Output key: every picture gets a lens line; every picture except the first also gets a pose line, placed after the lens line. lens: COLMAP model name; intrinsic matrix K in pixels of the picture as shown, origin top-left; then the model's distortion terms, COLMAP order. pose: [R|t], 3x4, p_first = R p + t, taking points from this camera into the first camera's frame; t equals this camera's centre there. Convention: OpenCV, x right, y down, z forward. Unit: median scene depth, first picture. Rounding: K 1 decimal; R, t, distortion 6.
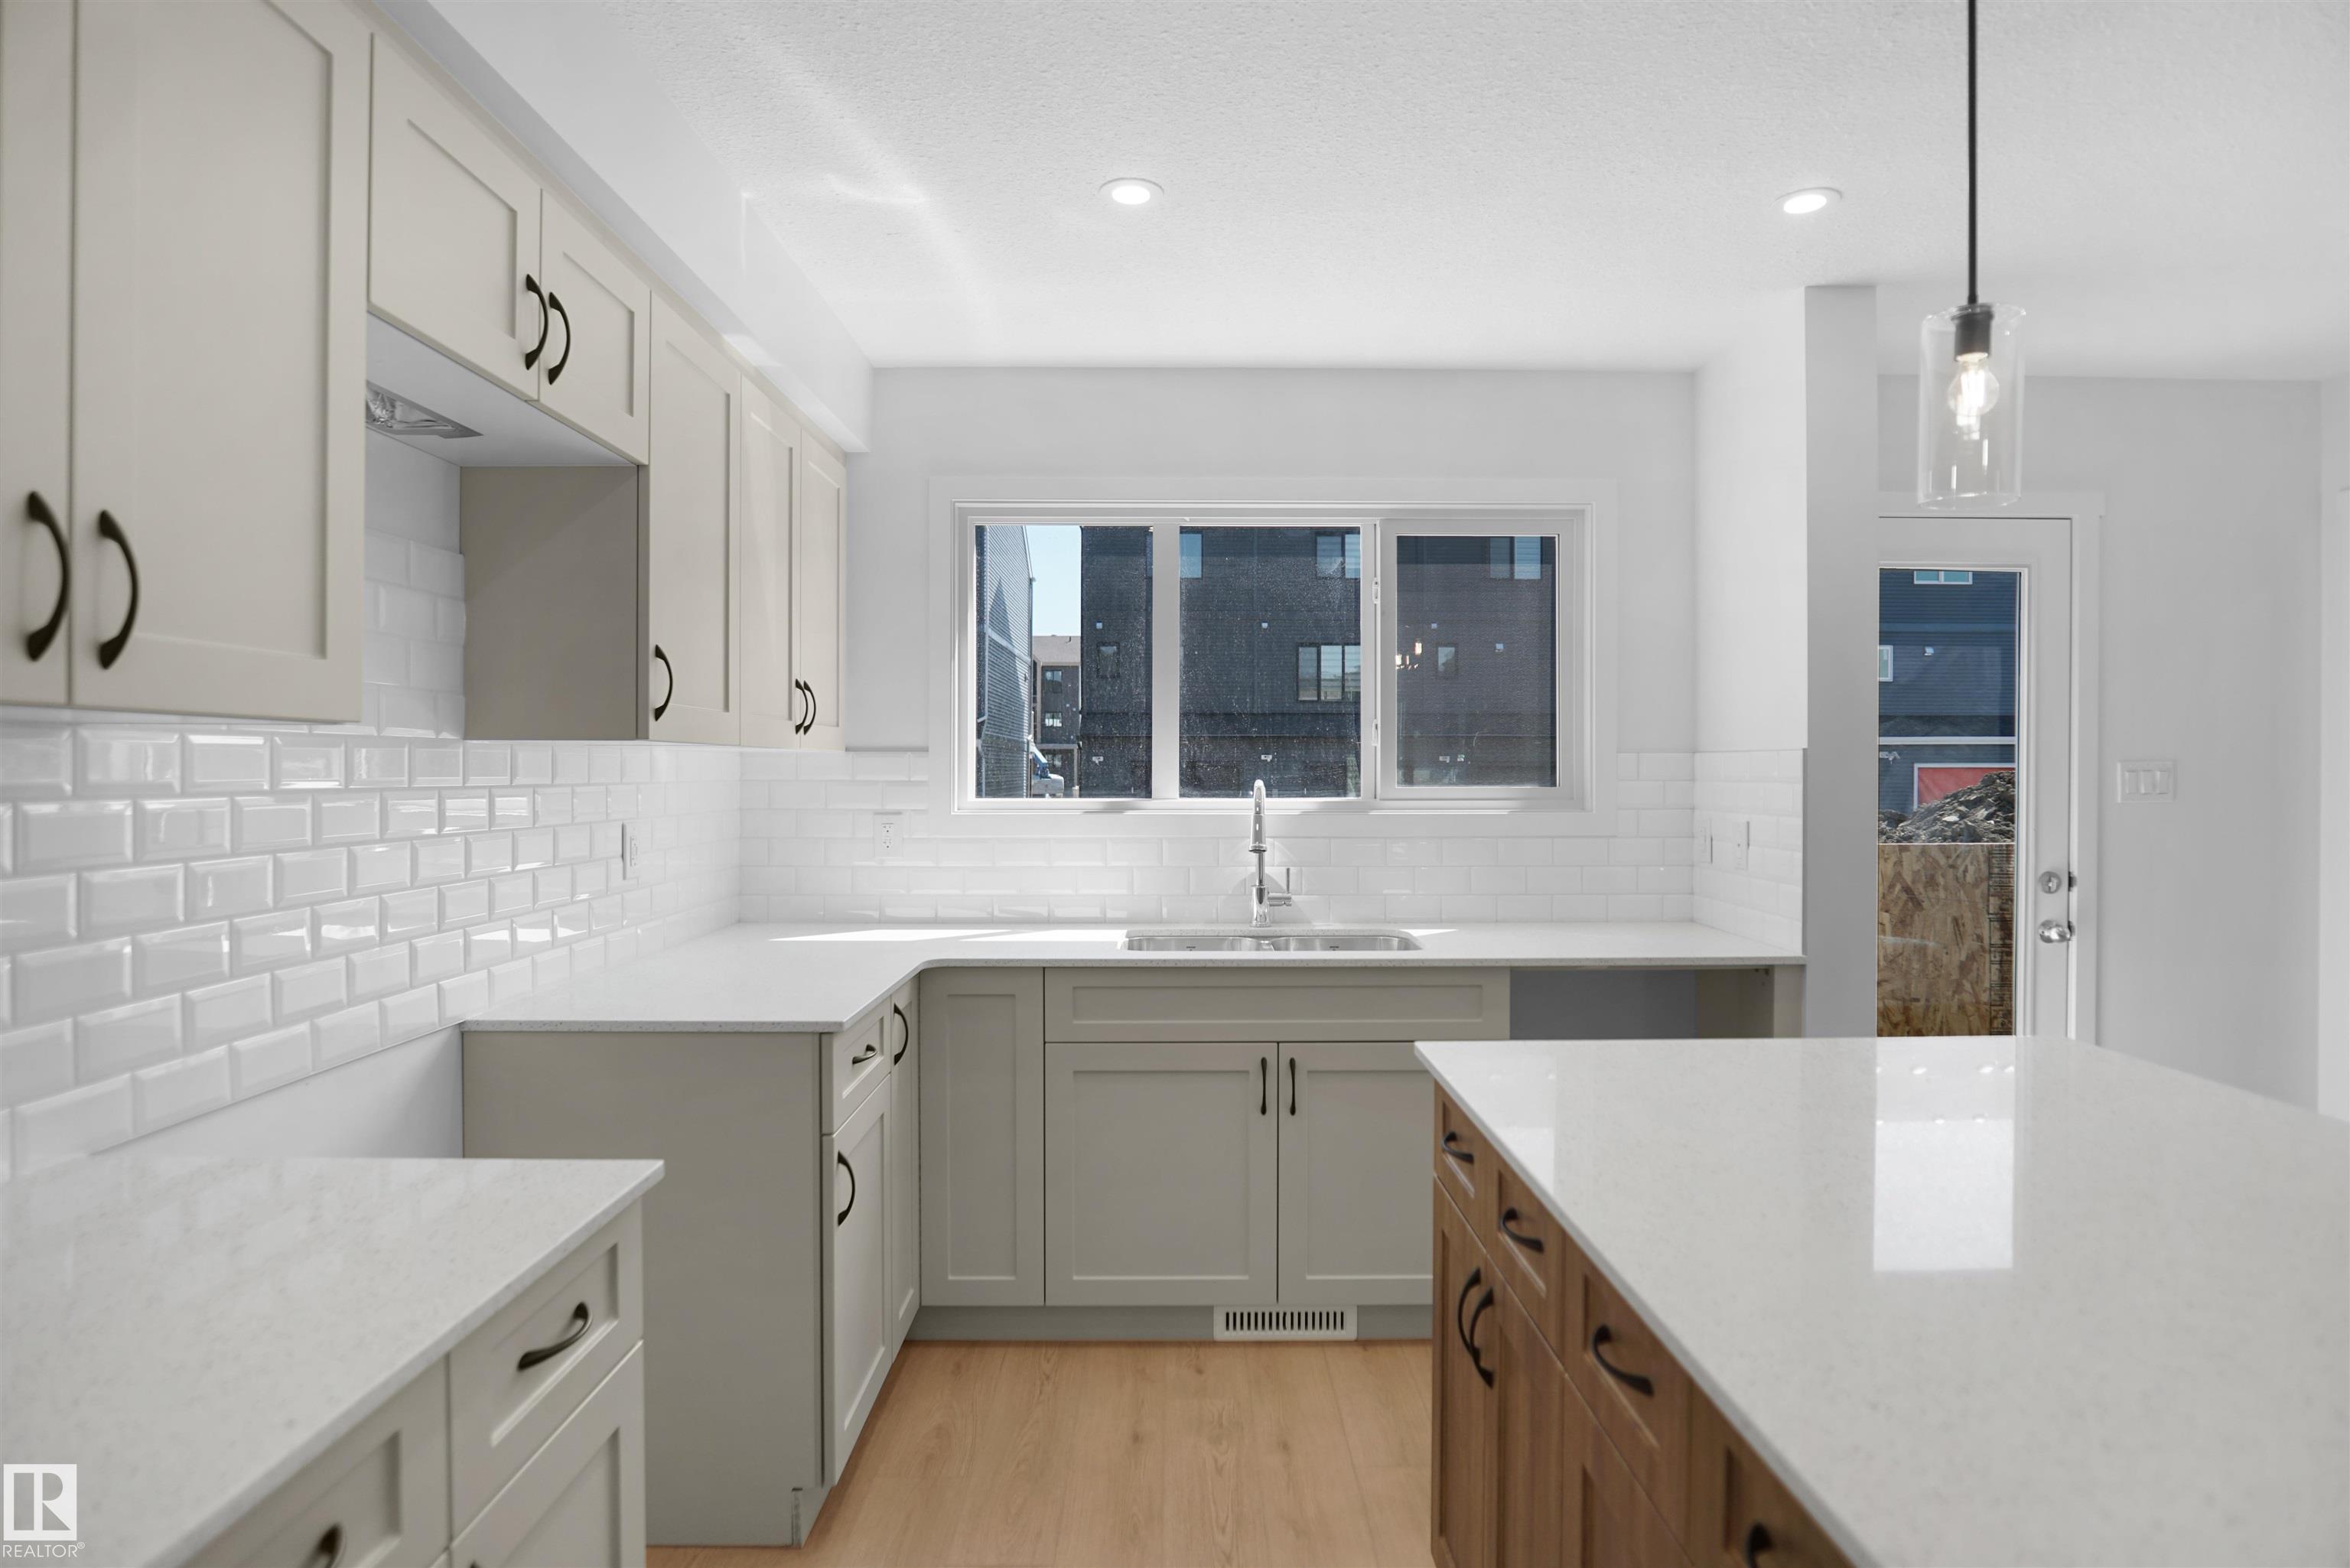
lens RADIAL K [[1263.9, 0, 1180.2], [0, 1263.9, 776.6], [0, 0, 1]] dist [-0.056633, -0.000191]
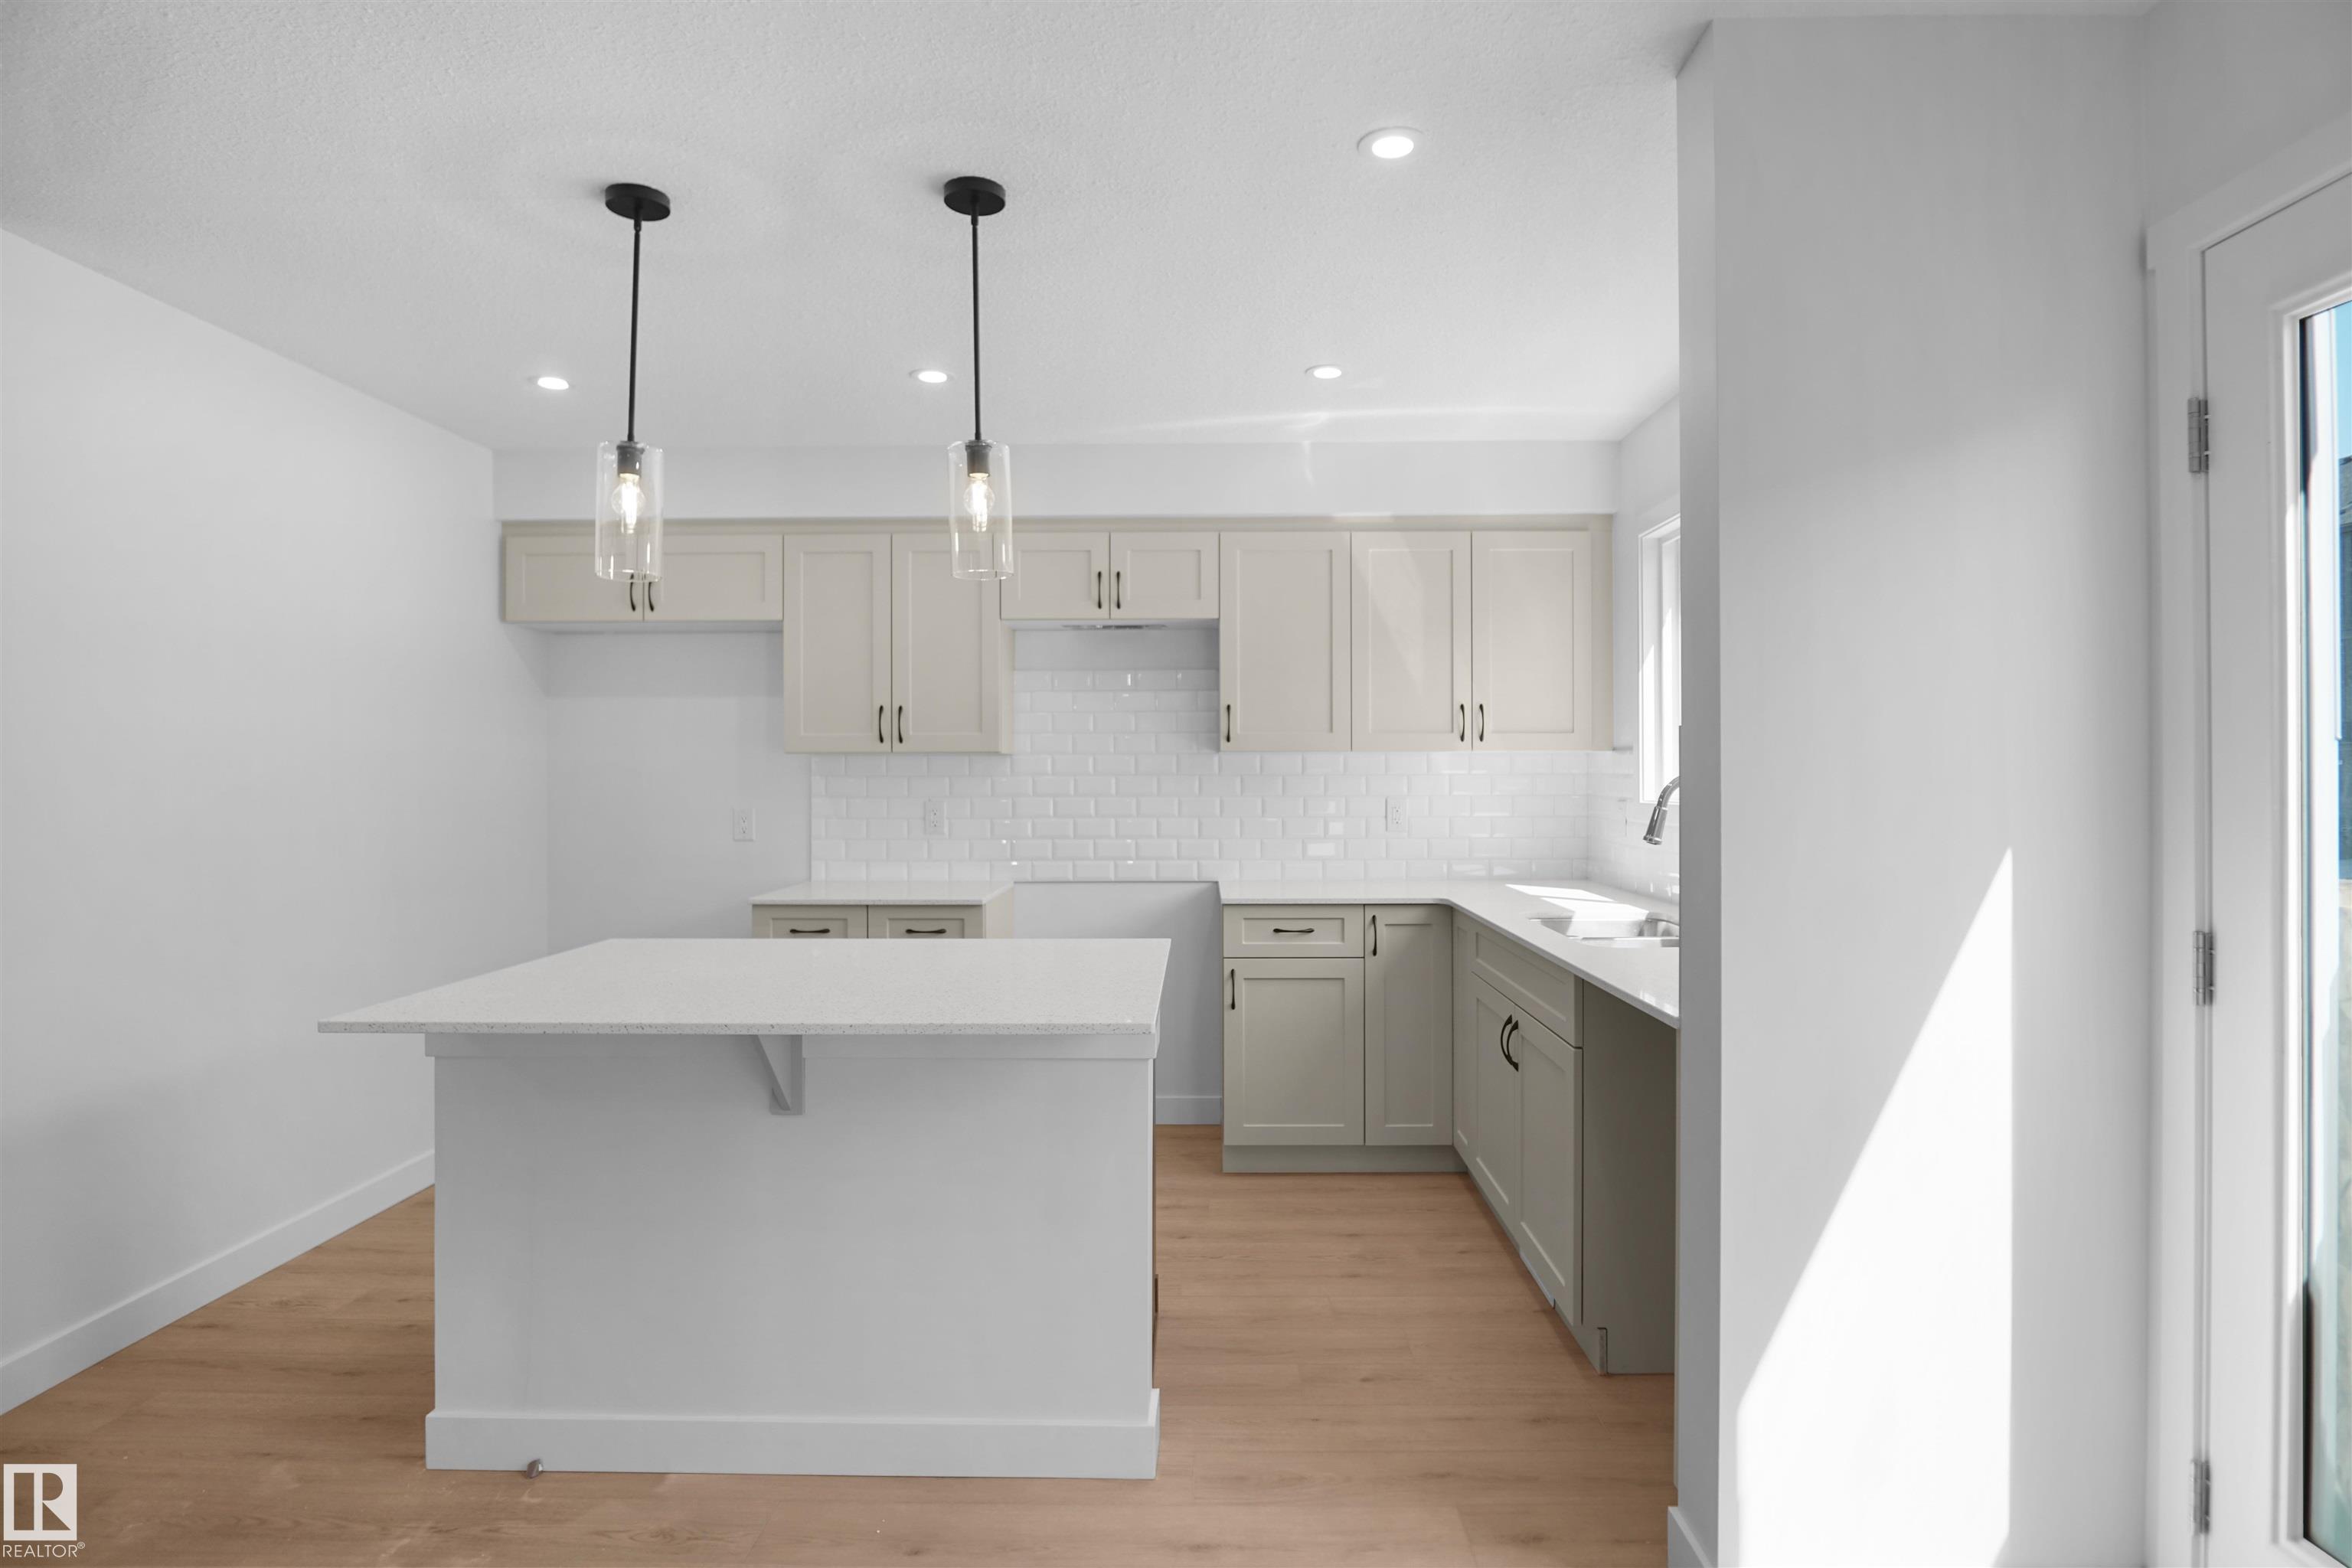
lens RADIAL K [[1259.8, 0, 1203.1], [0, 1259.8, 779.5], [0, 0, 1]] dist [-0.022468, -0.000443]
pose [[-0.006522, 0.005718, -0.999962, 1.009644], [-0.003068, 0.999979, 0.005738, 0.003203], [0.999974, 0.003105, -0.006504, 0.604607]]
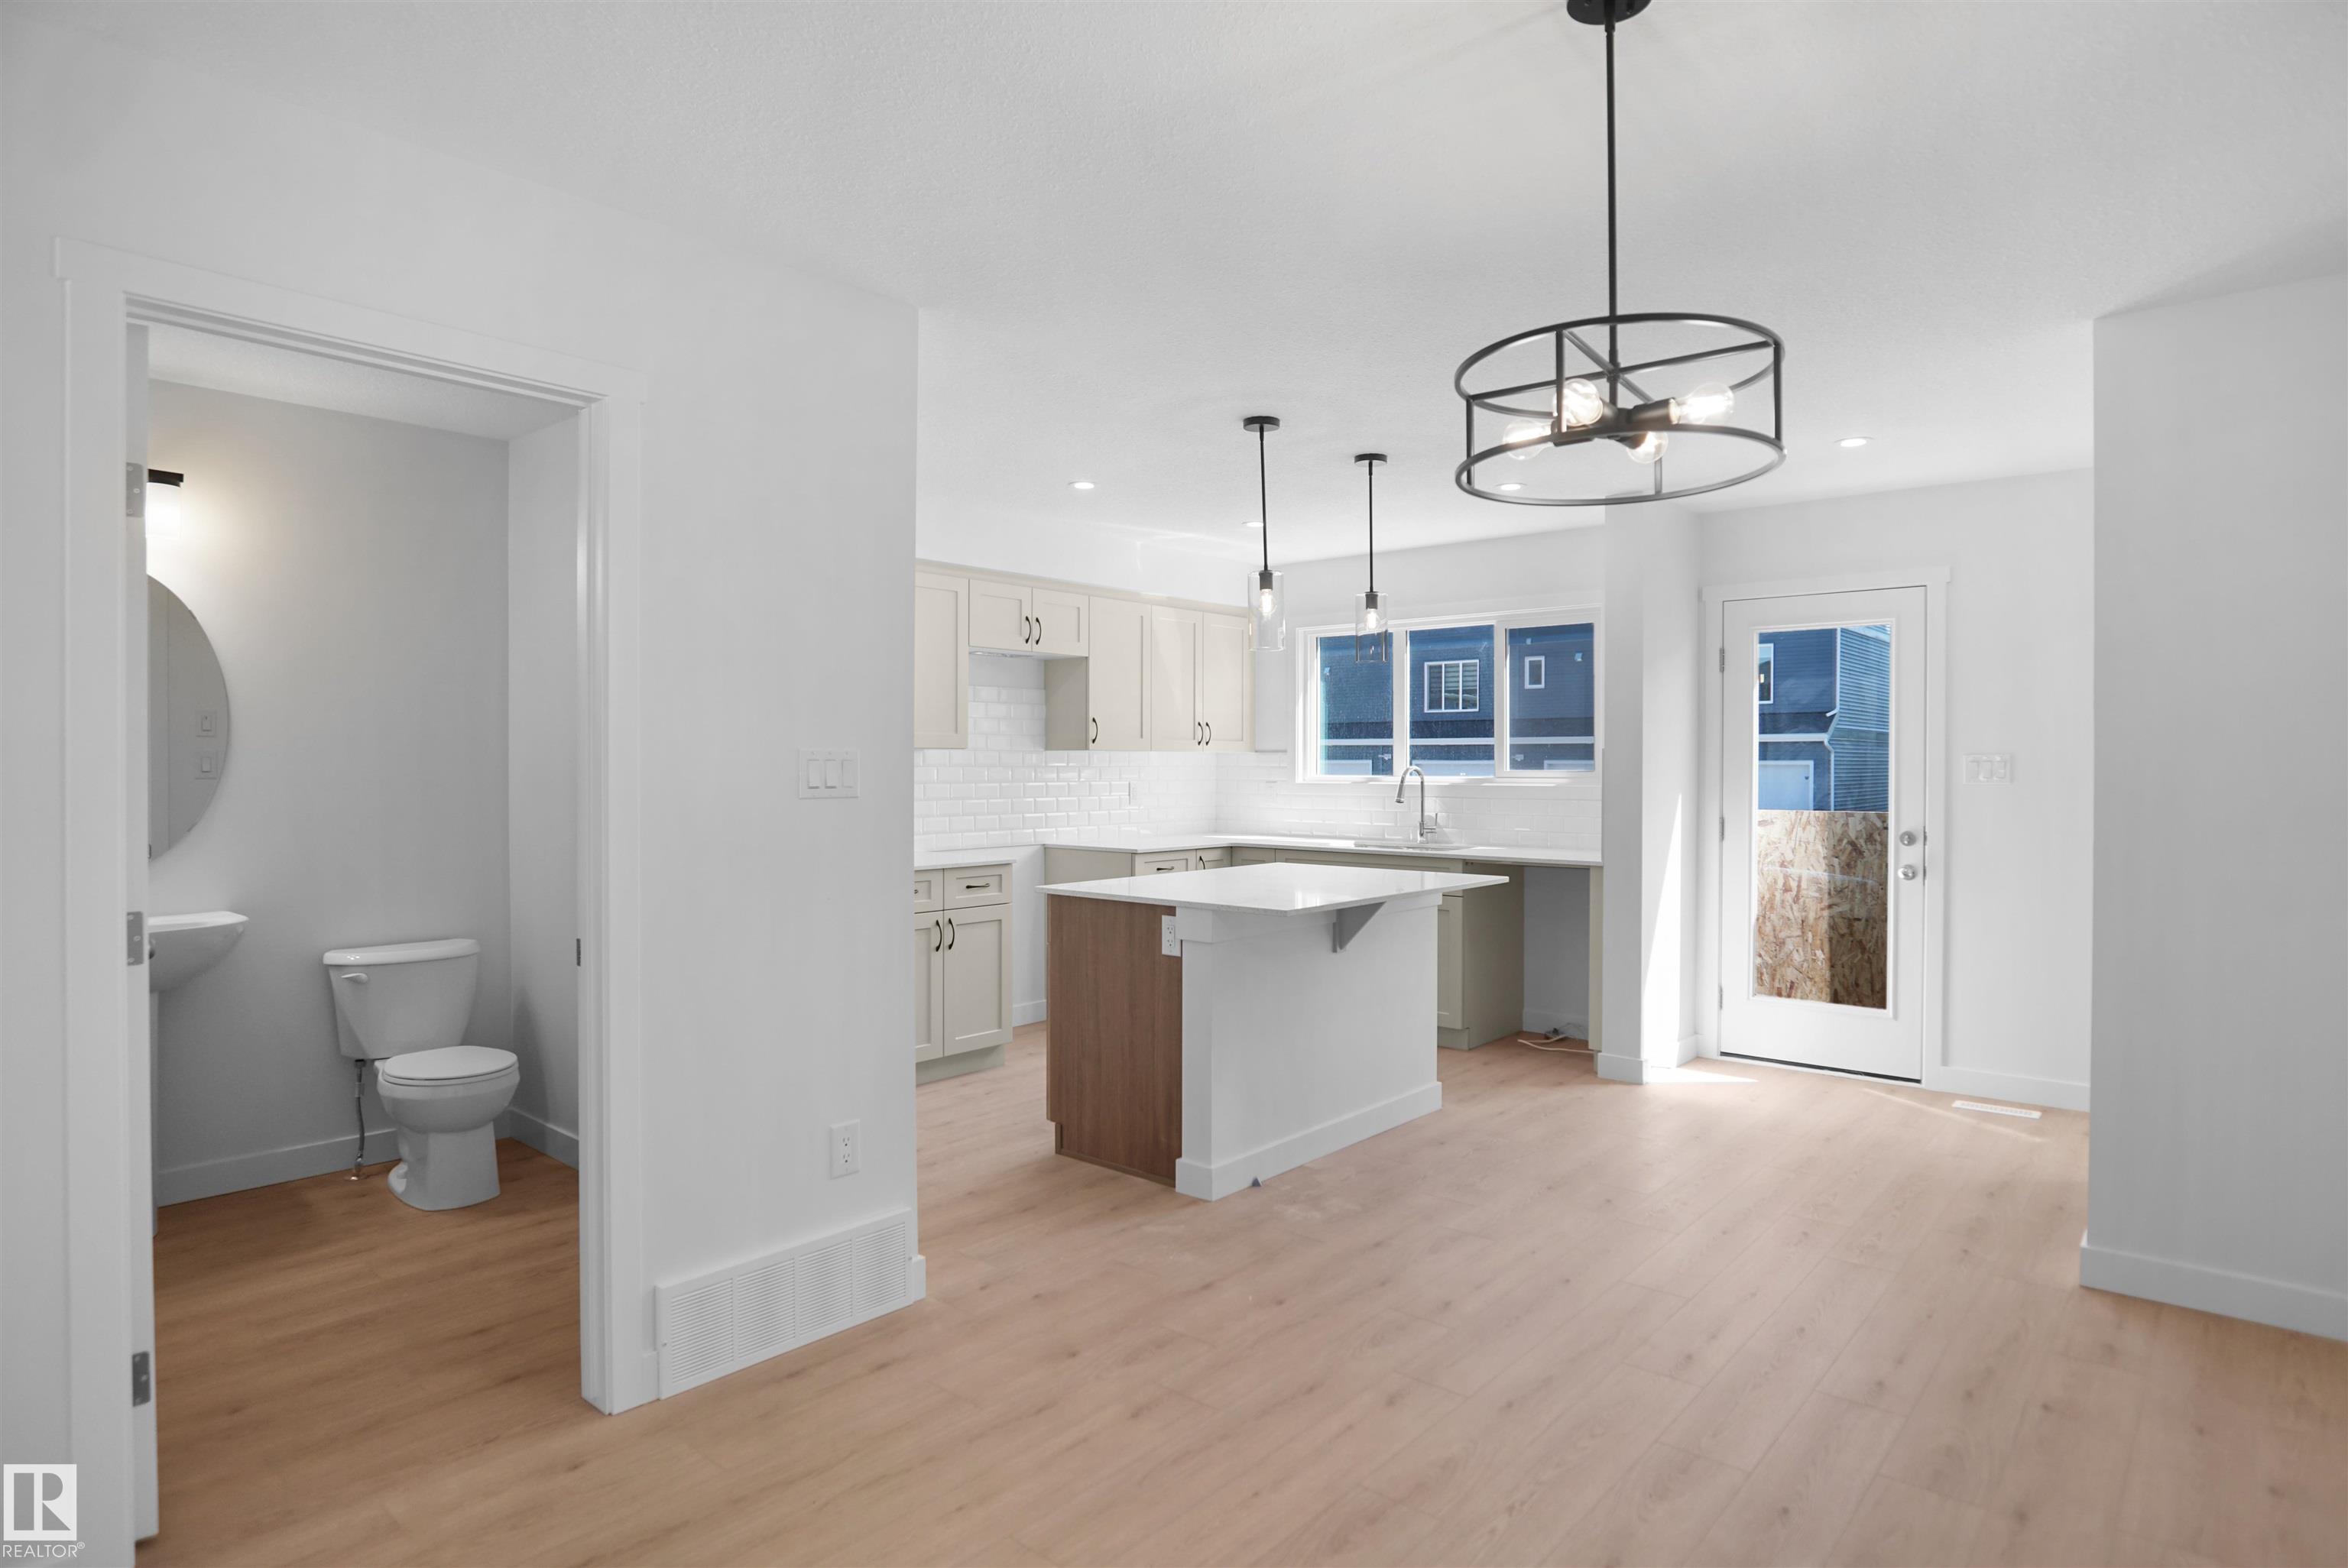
lens RADIAL K [[1262.8, 0, 1179.2], [0, 1262.8, 776.6], [0, 0, 1]] dist [-0.056633, -0.000191]
pose [[0.752415, 0.008597, -0.658633, 1.034007], [-0.004697, 0.999959, 0.007686, 0.005757], [0.658672, -0.002690, 0.752425, -0.672968]]
